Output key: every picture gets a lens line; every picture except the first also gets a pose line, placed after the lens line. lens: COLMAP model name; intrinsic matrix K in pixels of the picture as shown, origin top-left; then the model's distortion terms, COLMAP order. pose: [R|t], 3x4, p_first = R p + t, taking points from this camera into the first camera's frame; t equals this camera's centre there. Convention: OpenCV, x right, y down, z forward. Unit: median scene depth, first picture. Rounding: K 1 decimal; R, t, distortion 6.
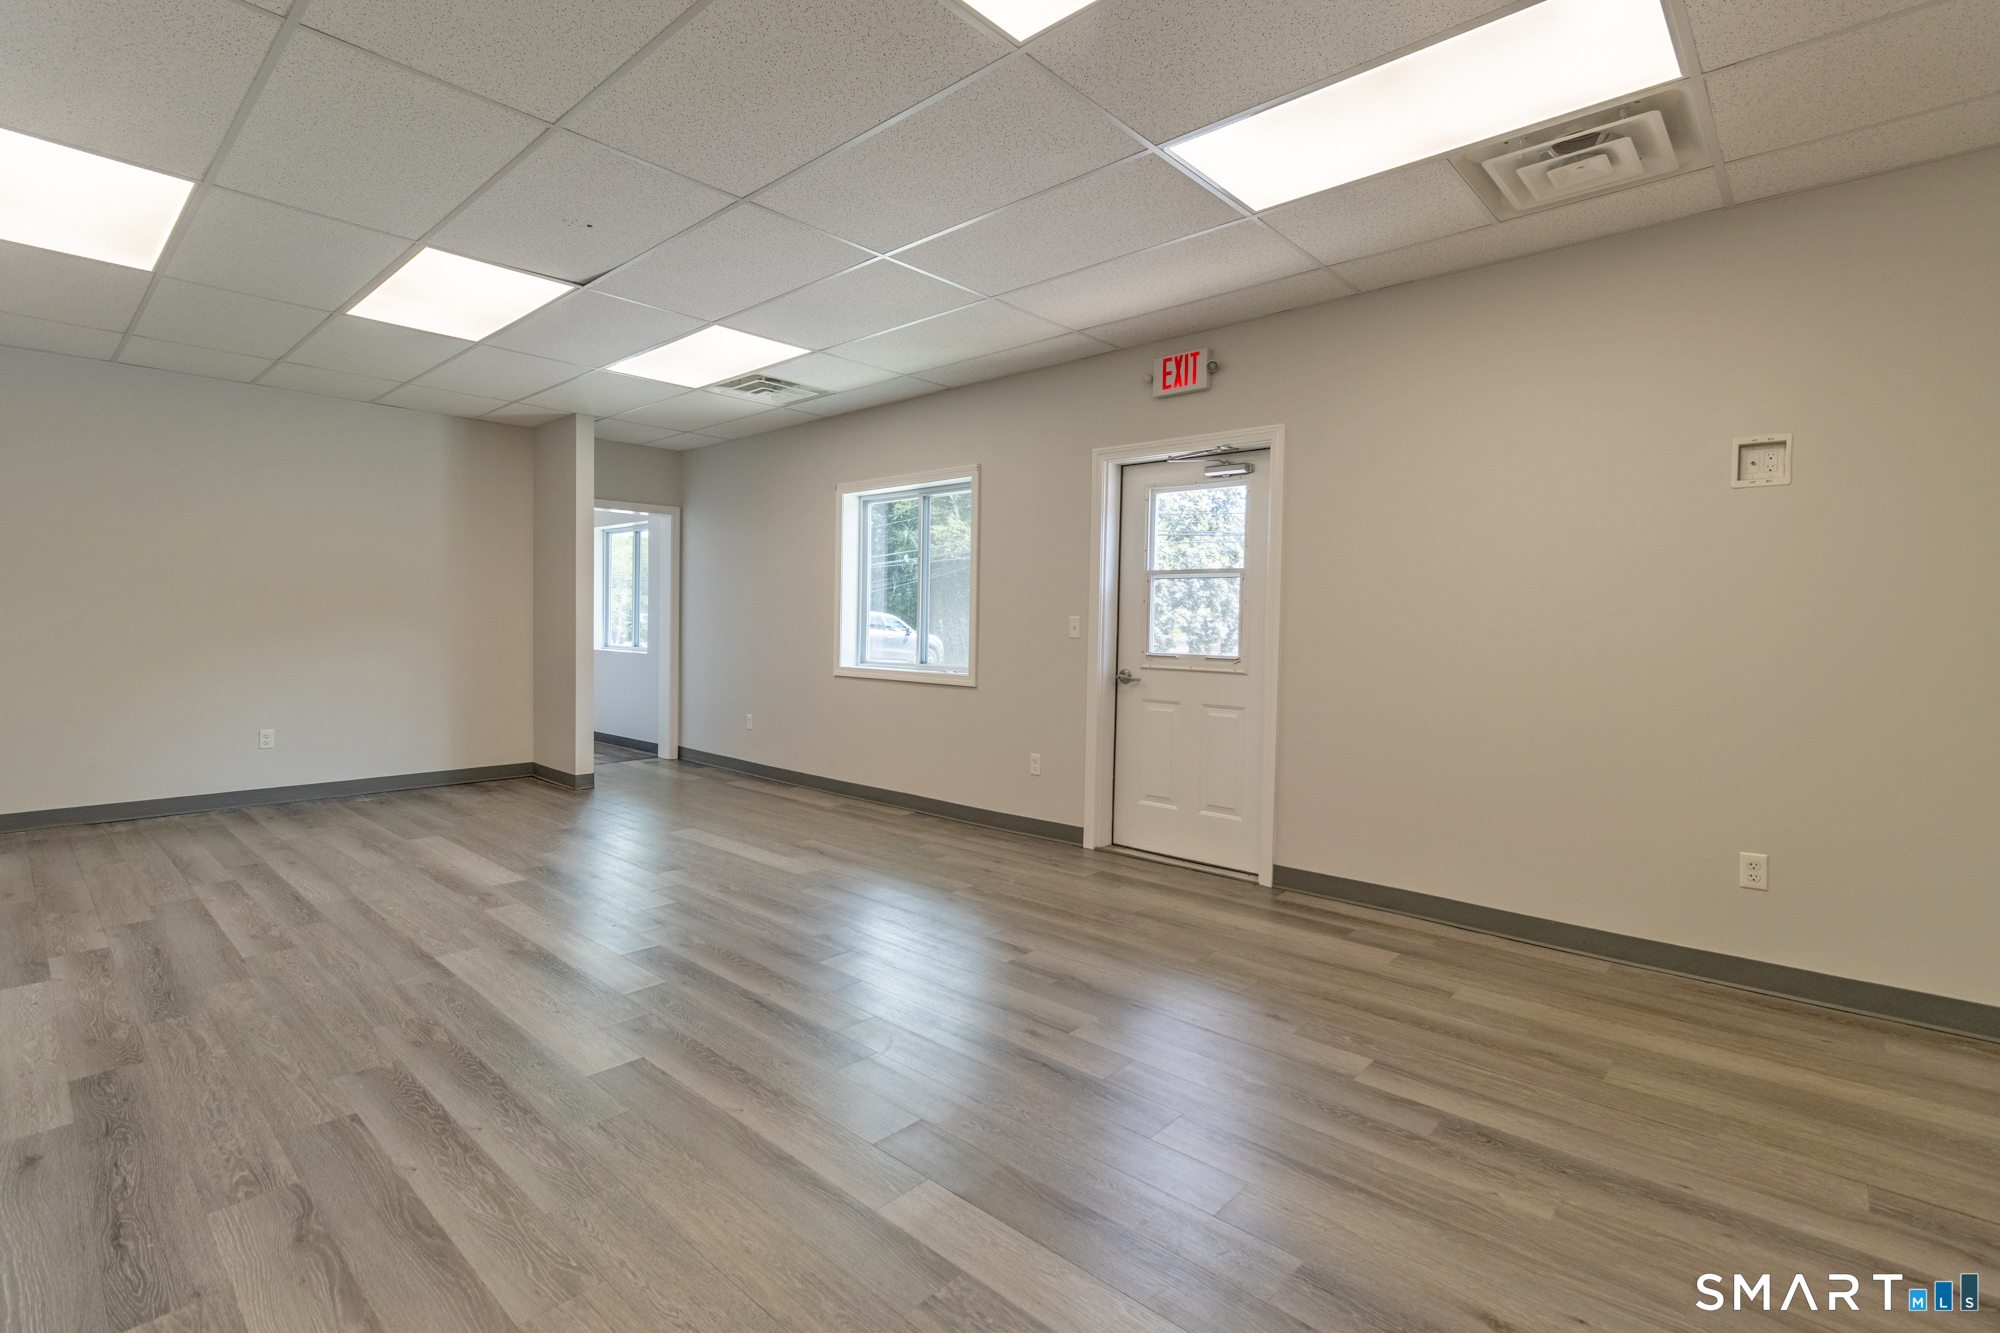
lens RADIAL K [[919.9, 0, 995.3], [0, 919.9, 649.5], [0, 0, 1]] dist [-0.000790, 0.000679]
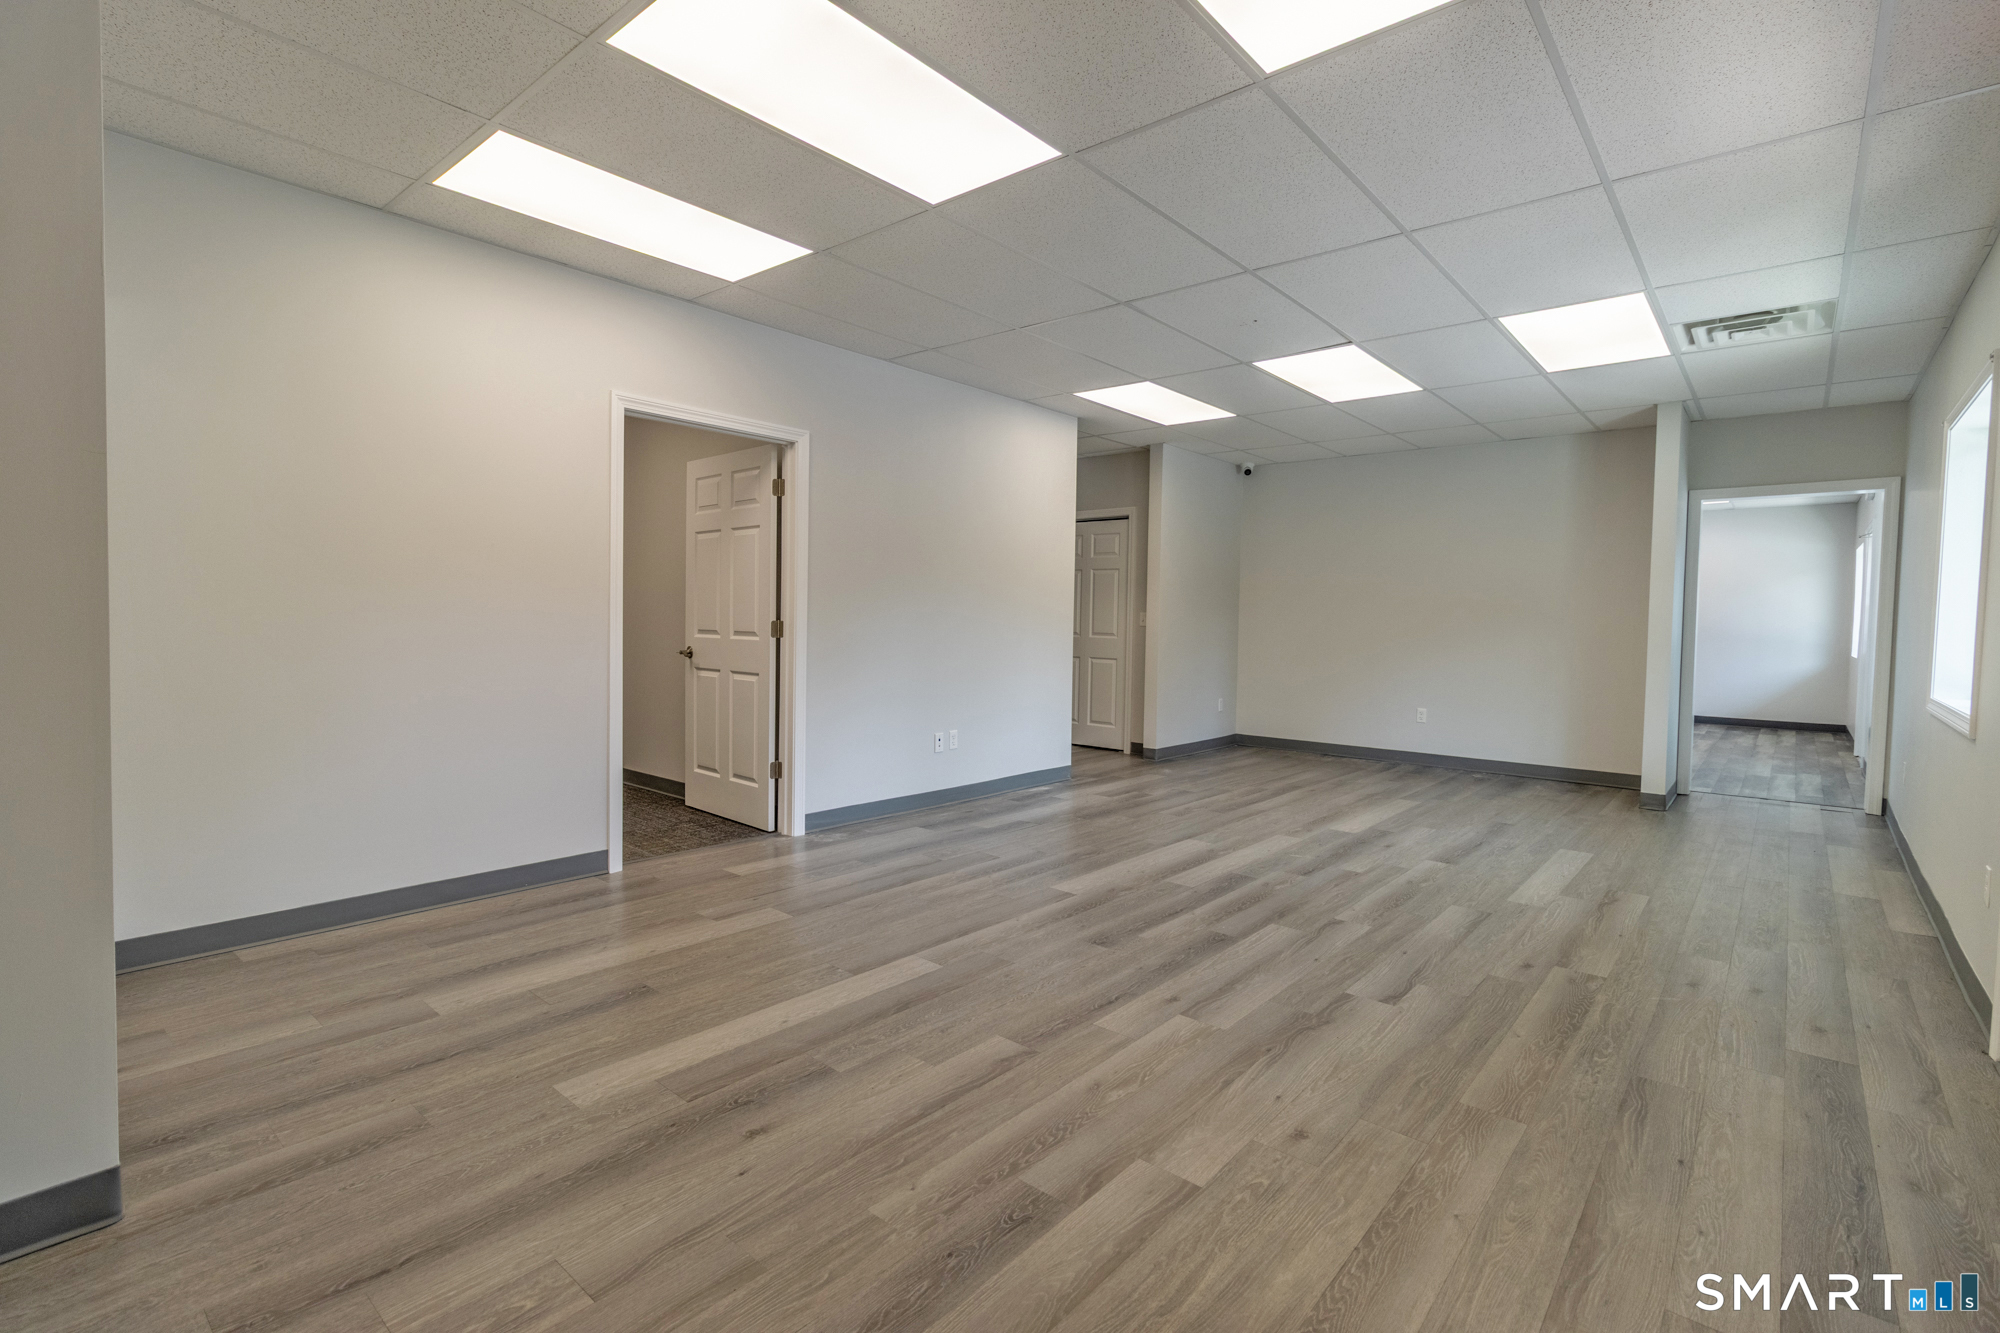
lens RADIAL K [[919.9, 0, 995.3], [0, 919.9, 649.5], [0, 0, 1]] dist [-0.000790, 0.000679]
pose [[0.025129, 0.024733, -0.999378, 0.926597], [-0.044400, 0.998735, 0.023601, -0.002180], [0.998698, 0.043780, 0.026195, 0.639877]]
